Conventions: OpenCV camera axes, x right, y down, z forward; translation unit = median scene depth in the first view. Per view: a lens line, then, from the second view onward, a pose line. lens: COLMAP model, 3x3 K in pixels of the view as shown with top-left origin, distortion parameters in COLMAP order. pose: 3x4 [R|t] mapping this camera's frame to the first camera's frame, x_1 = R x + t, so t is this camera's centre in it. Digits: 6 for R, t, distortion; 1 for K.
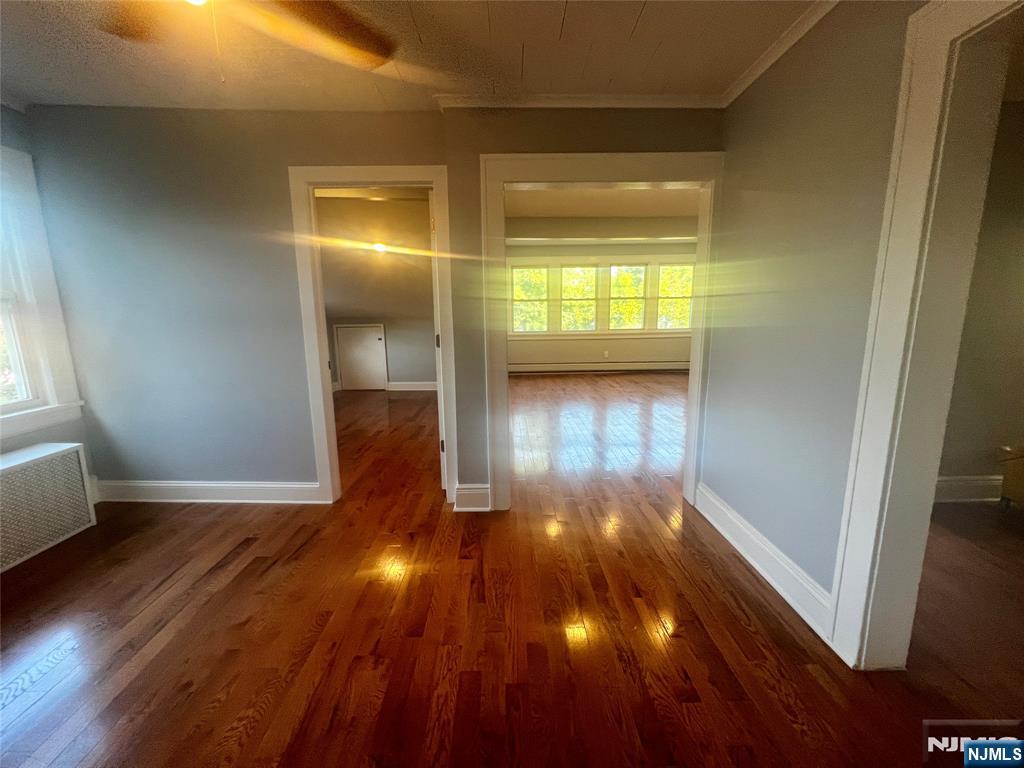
lens RADIAL K [[408.5, 0, 512.4], [0, 408.5, 379.8], [0, 0, 1]] dist [-0.000881, 0.000362]
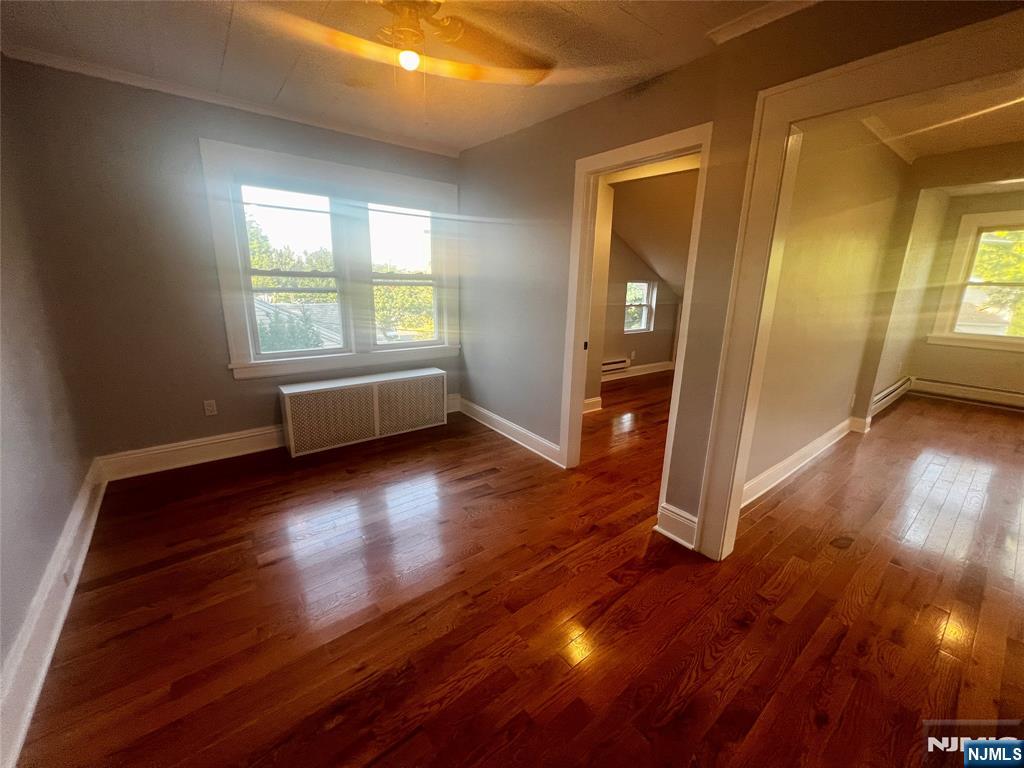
lens RADIAL K [[408.5, 0, 514.8], [0, 408.5, 380.9], [0, 0, 1]] dist [-0.000881, 0.000362]
pose [[0.606005, 0.213636, -0.766236, 0.296729], [-0.162388, 0.976200, 0.143746, -0.073833], [0.778710, 0.037317, 0.626274, 0.200473]]
